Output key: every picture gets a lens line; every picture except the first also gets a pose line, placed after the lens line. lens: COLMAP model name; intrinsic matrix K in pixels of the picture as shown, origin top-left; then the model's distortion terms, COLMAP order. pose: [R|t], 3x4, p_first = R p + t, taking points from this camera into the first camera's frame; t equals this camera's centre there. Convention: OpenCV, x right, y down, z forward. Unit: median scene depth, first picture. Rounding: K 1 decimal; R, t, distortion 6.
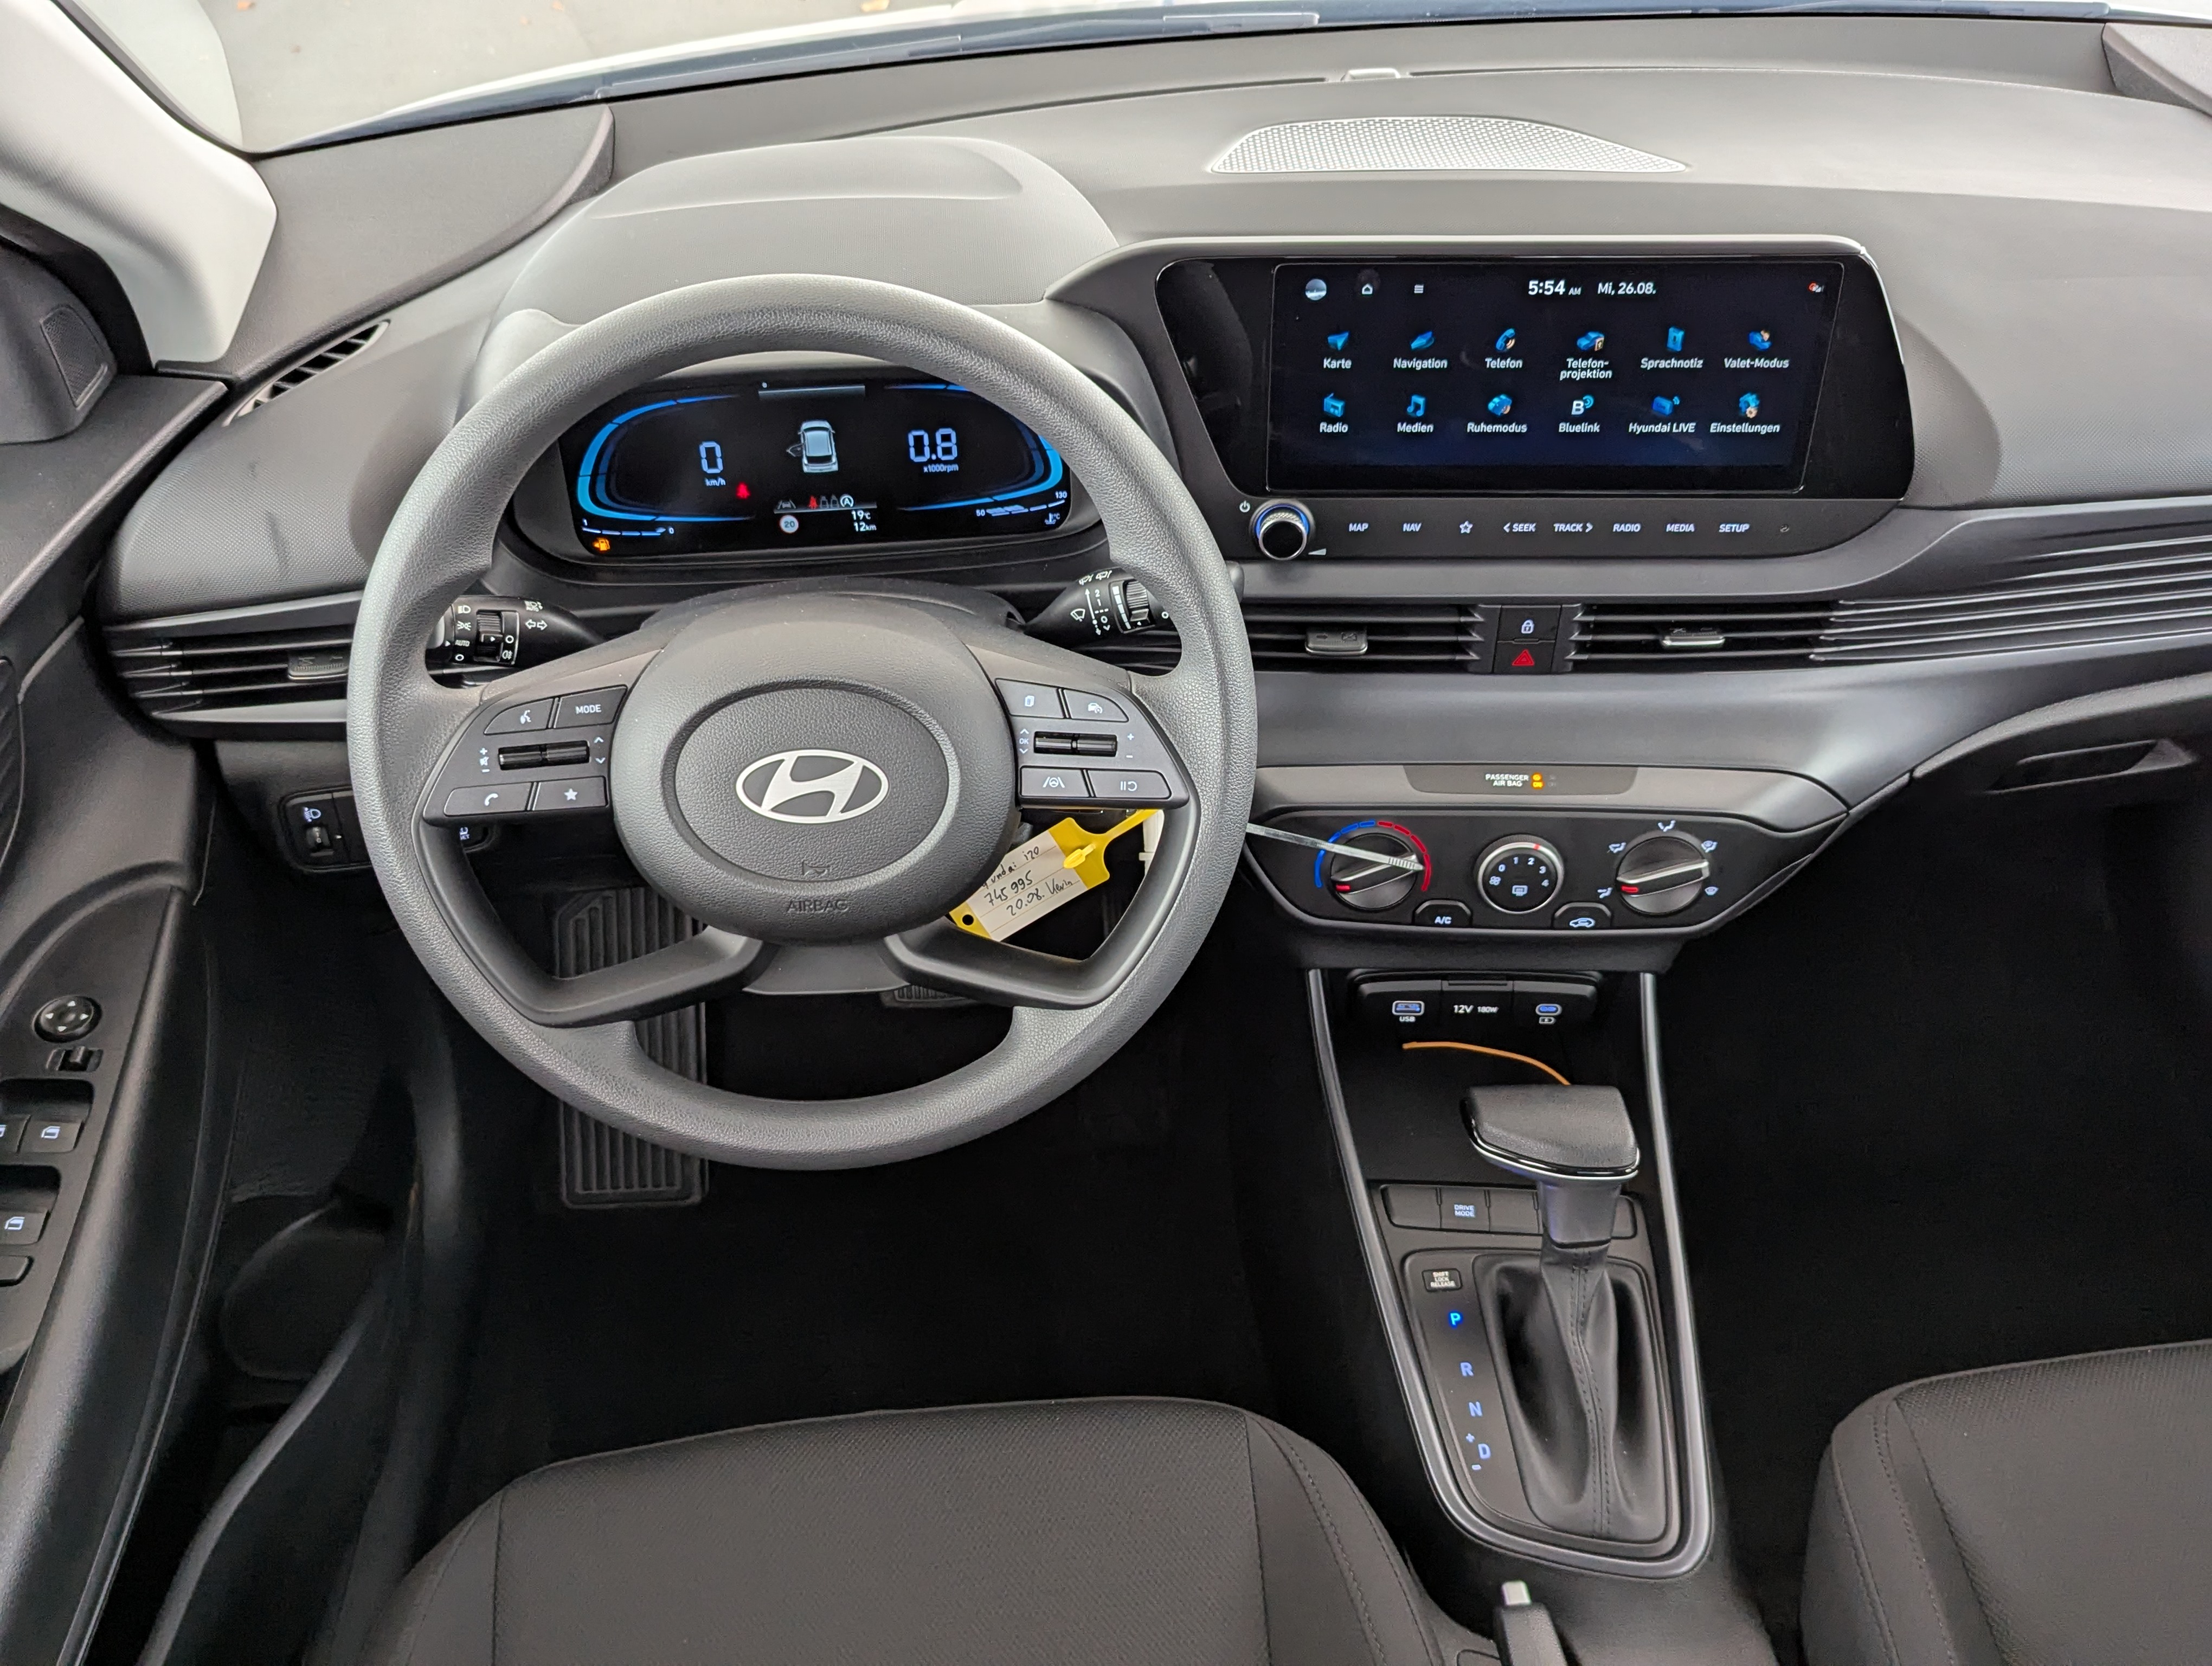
lens RADIAL K [[2024.1, 0, 1115.6], [0, 2024.1, 862.8], [0, 0, 1]] dist [0.040455, -0.037306]
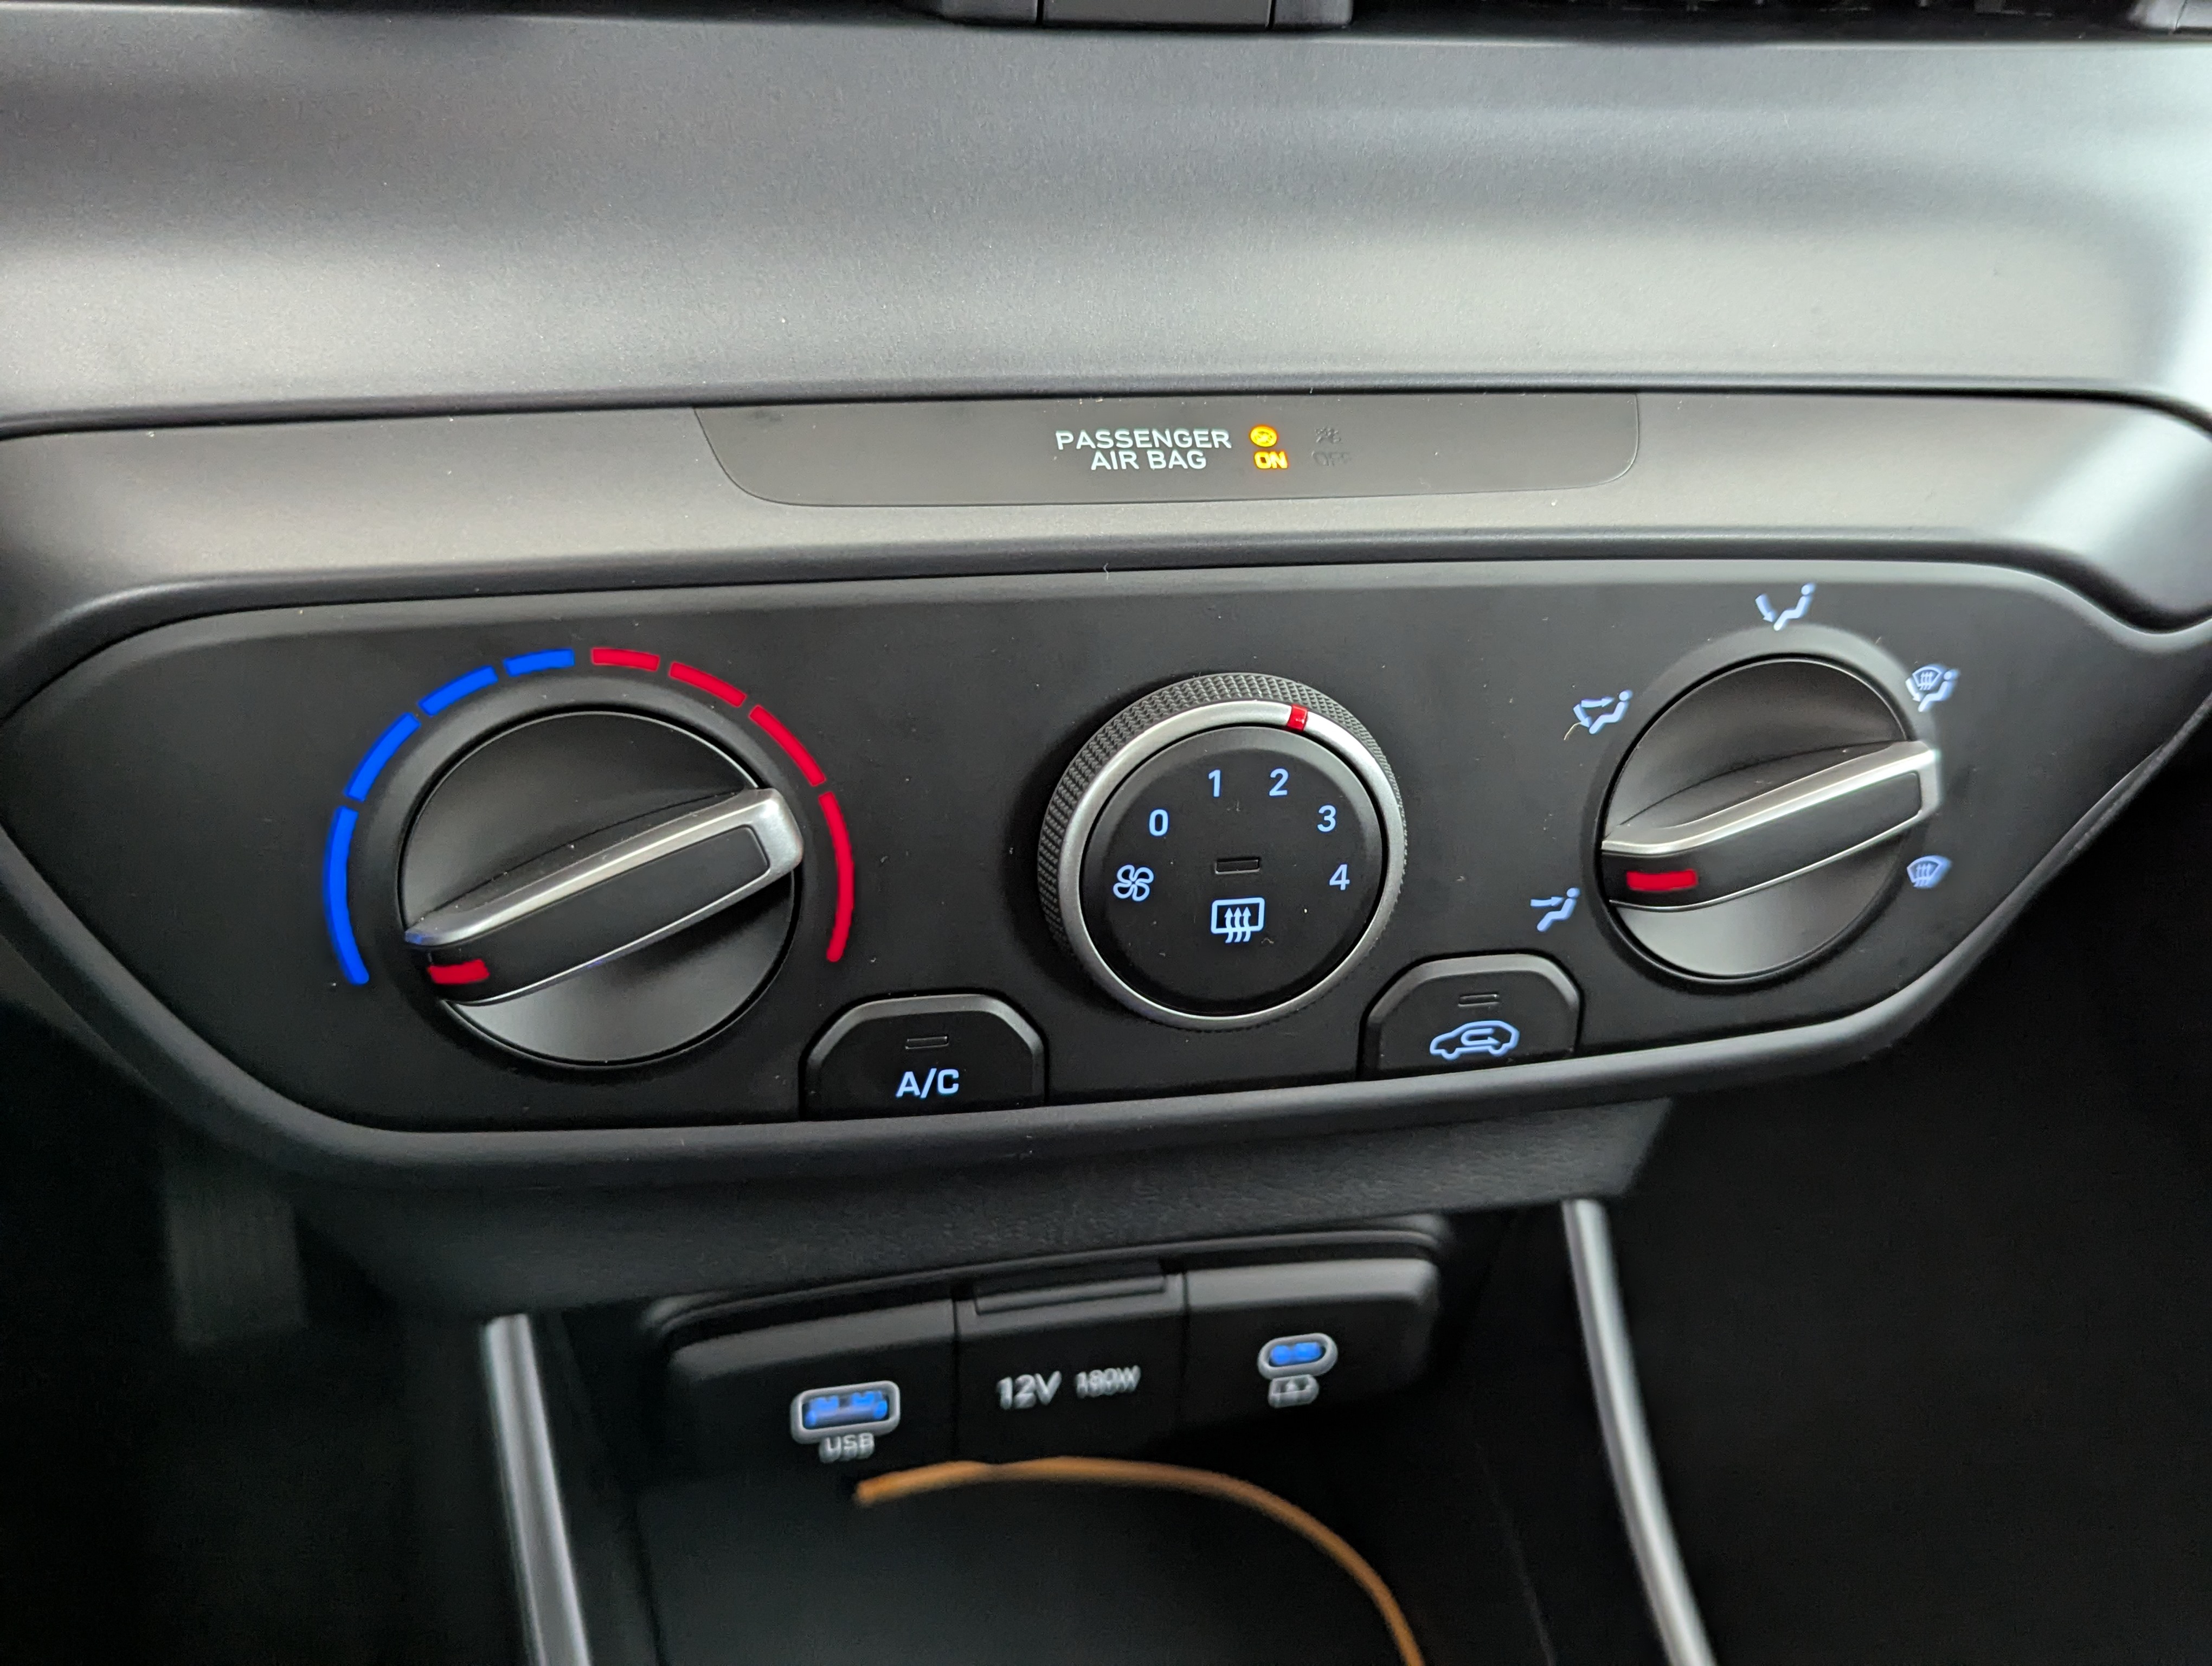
lens RADIAL K [[2024.1, 0, 1107.9], [0, 2024.1, 833.1], [0, 0, 1]] dist [0.040455, -0.037306]
pose [[0.969245, -0.064616, 0.237463, 0.133811], [0.093929, 0.988999, -0.114273, 0.029855], [-0.227467, 0.133063, 0.964652, 0.799321]]
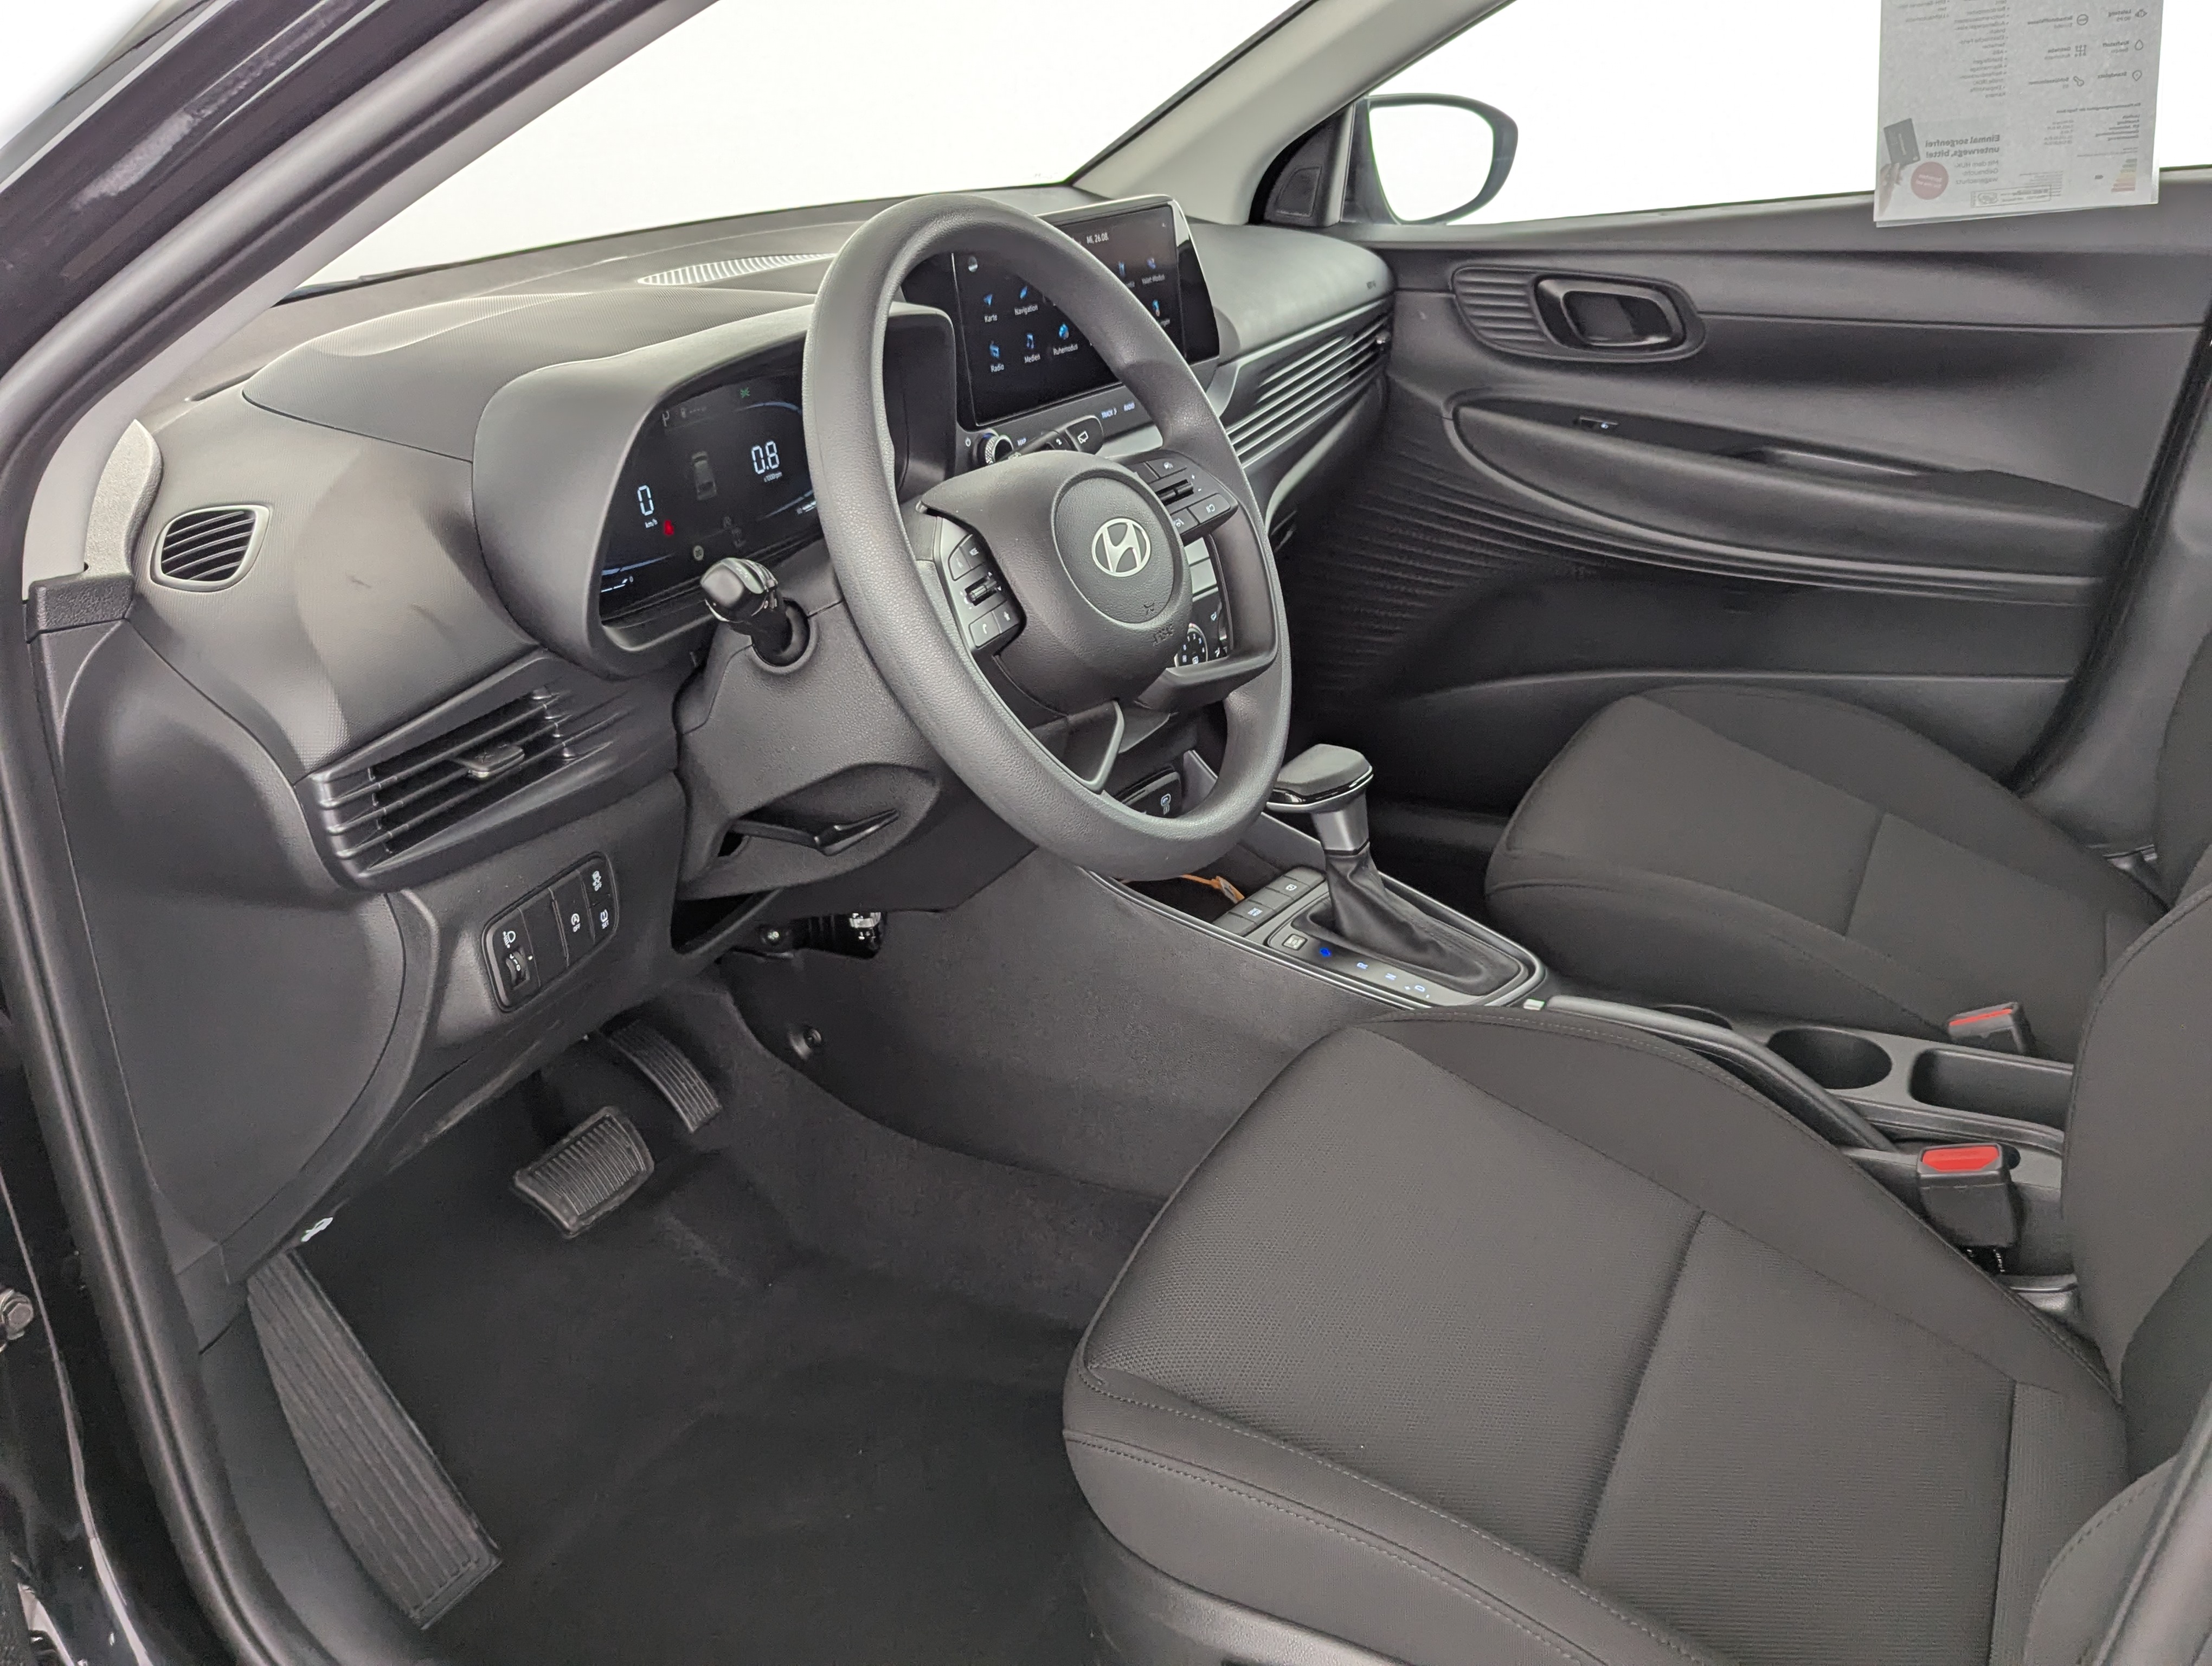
lens RADIAL K [[2024.1, 0, 1099.2], [0, 2024.1, 847.2], [0, 0, 1]] dist [0.040455, -0.037306]
pose [[0.522724, -0.332263, 0.785087, -0.977339], [0.546604, 0.837337, -0.009562, 0.097223], [-0.654205, 0.434130, 0.619312, 0.250368]]
